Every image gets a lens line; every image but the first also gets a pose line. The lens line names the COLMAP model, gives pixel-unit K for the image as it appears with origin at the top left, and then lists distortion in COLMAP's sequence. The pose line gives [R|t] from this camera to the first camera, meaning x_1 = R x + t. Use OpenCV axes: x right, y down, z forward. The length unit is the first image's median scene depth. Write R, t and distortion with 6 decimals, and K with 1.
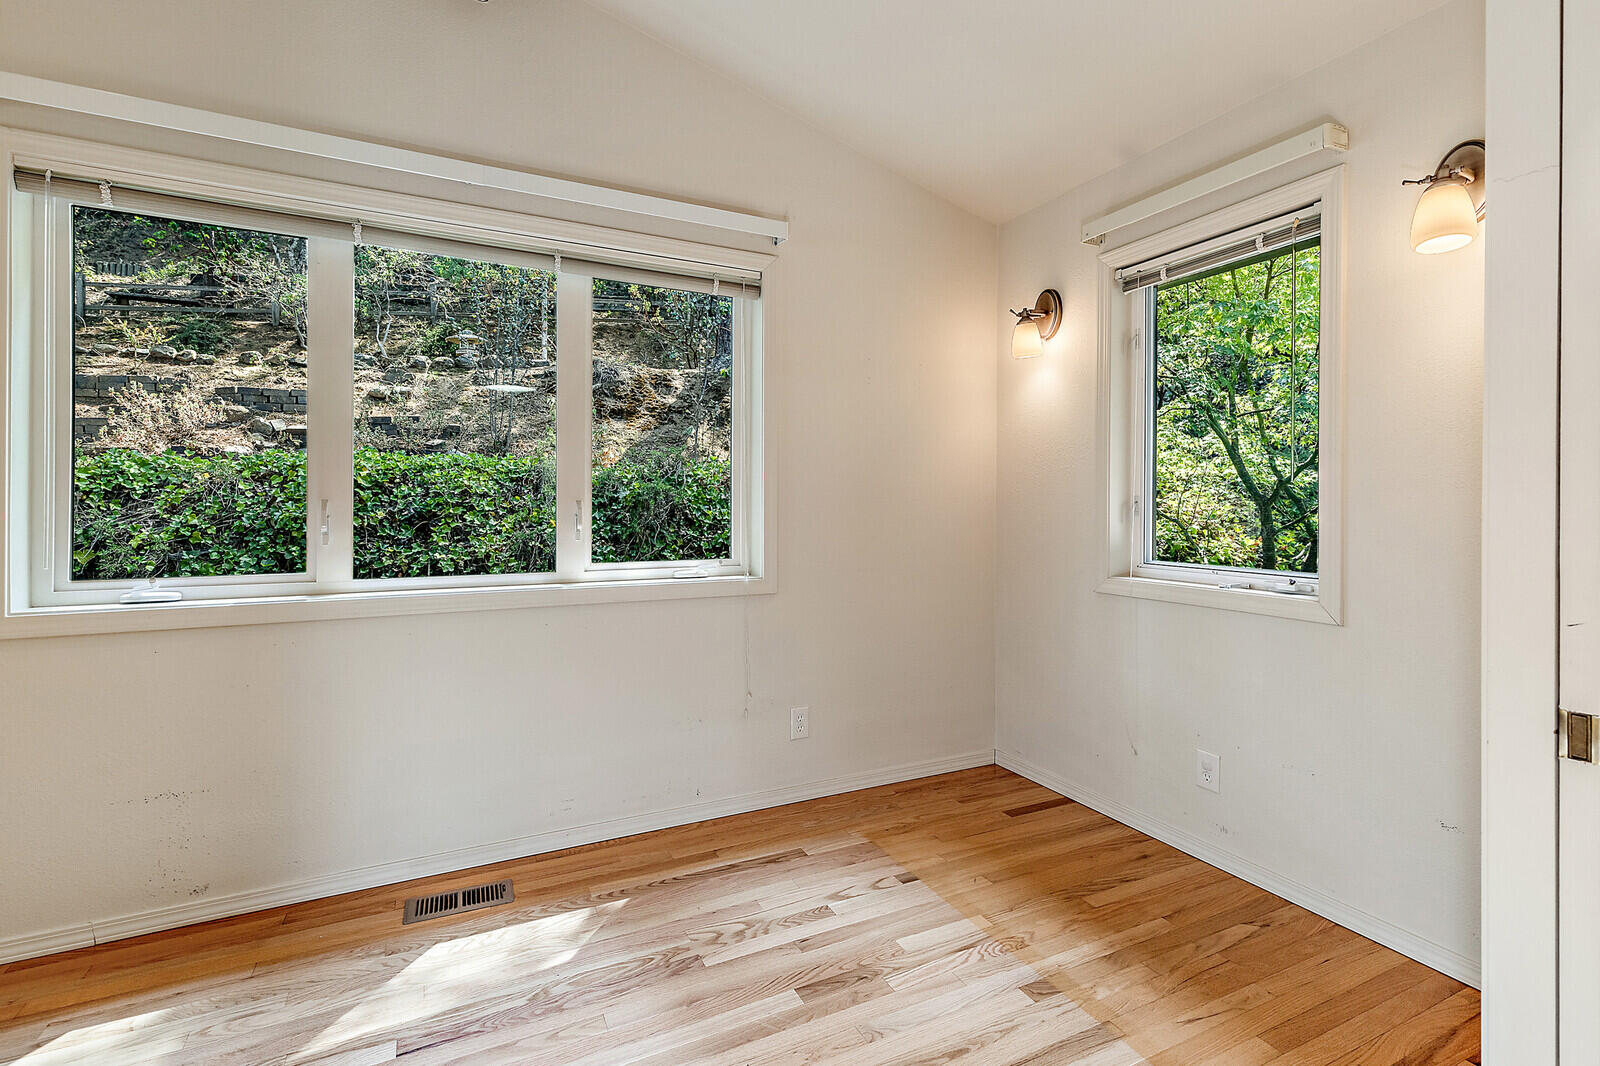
lens RADIAL K [[726.5, 0, 819.4], [0, 726.5, 487.8], [0, 0, 1]] dist [0.009026, -0.001824]
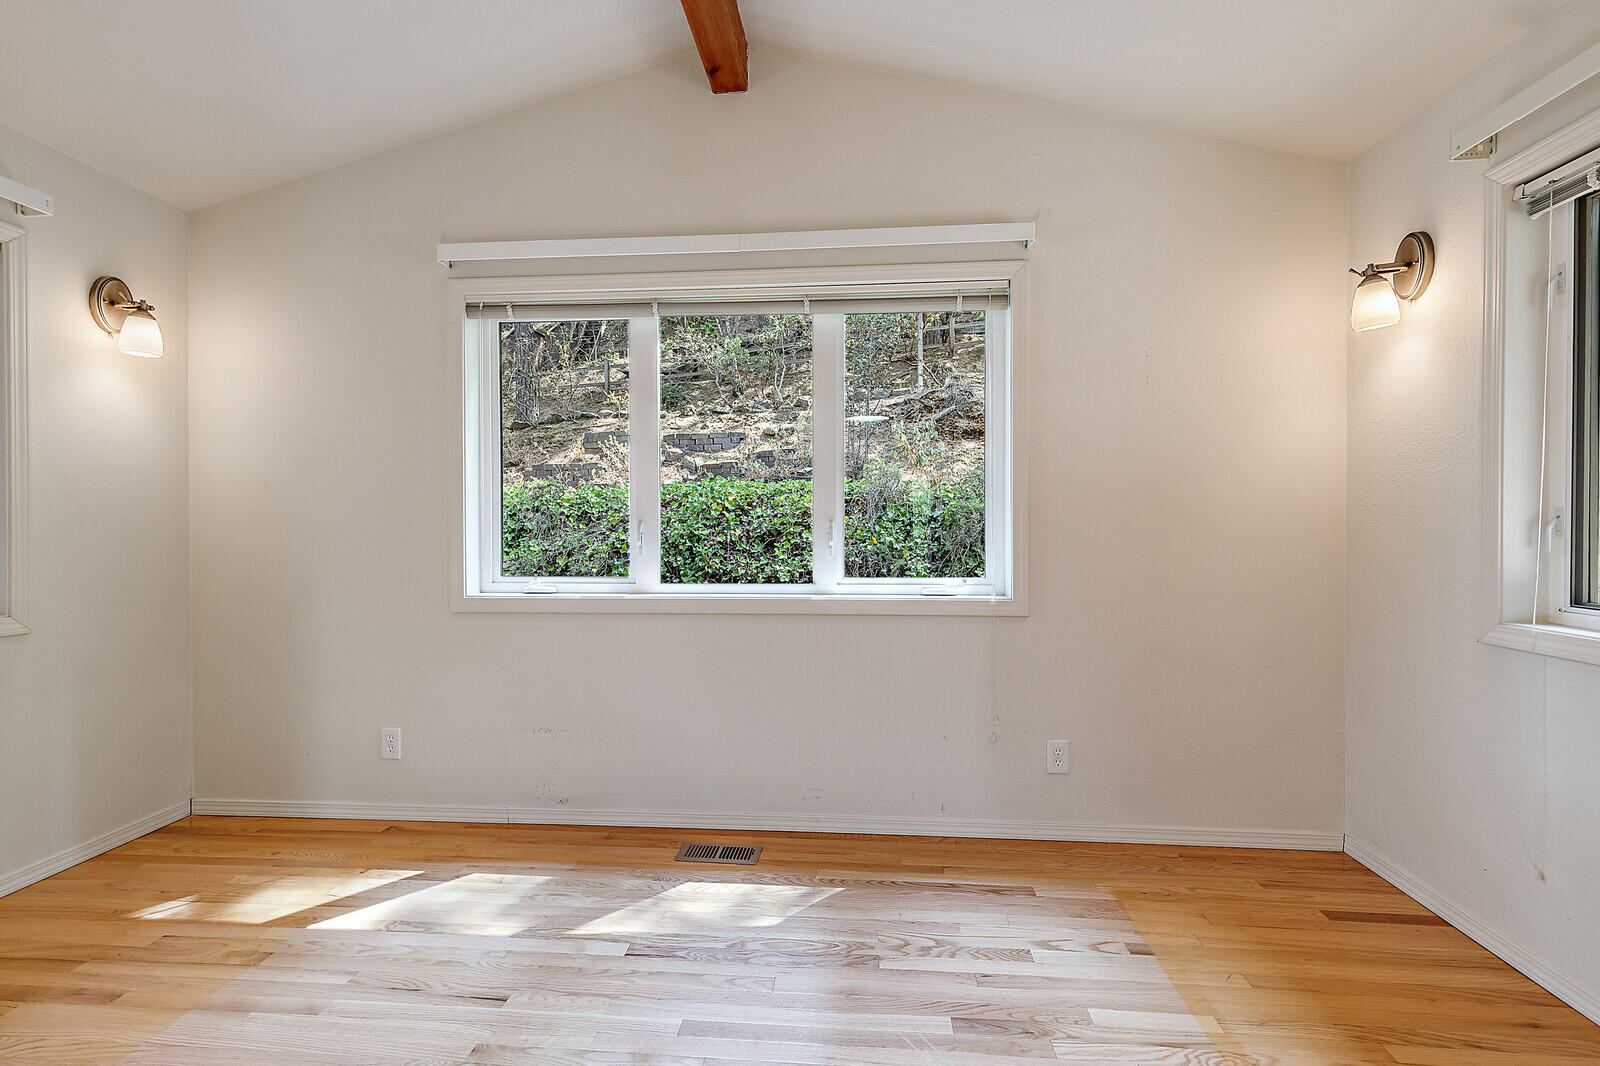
lens RADIAL K [[726.5, 0, 819.6], [0, 726.5, 511.7], [0, 0, 1]] dist [0.009026, -0.001824]
pose [[0.857364, -0.012028, -0.514571, 0.199353], [0.015741, 0.999872, 0.002854, 0.001994], [0.514470, -0.010547, 0.857443, 0.046845]]
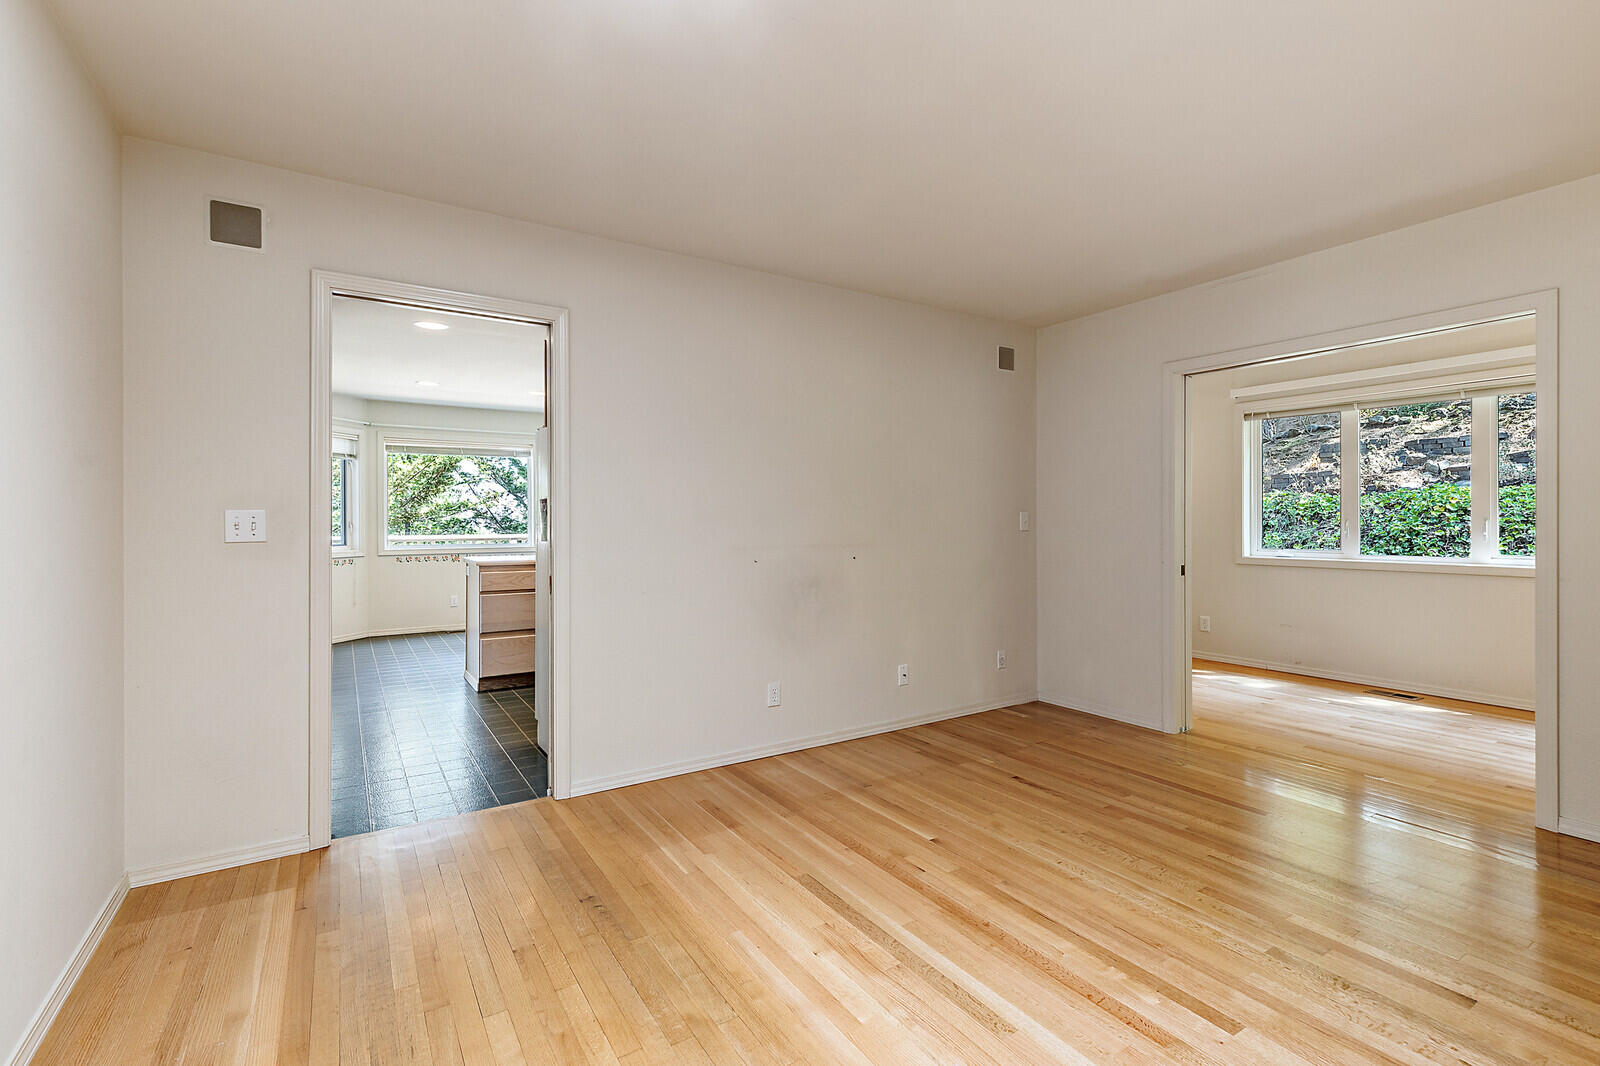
lens RADIAL K [[726.5, 0, 792.4], [0, 726.5, 527.4], [0, 0, 1]] dist [0.009026, -0.001824]
pose [[0.082634, 0.005557, -0.996564, 1.199597], [0.021582, 0.999740, 0.007364, -0.010251], [0.996346, -0.022116, 0.082493, -0.774104]]
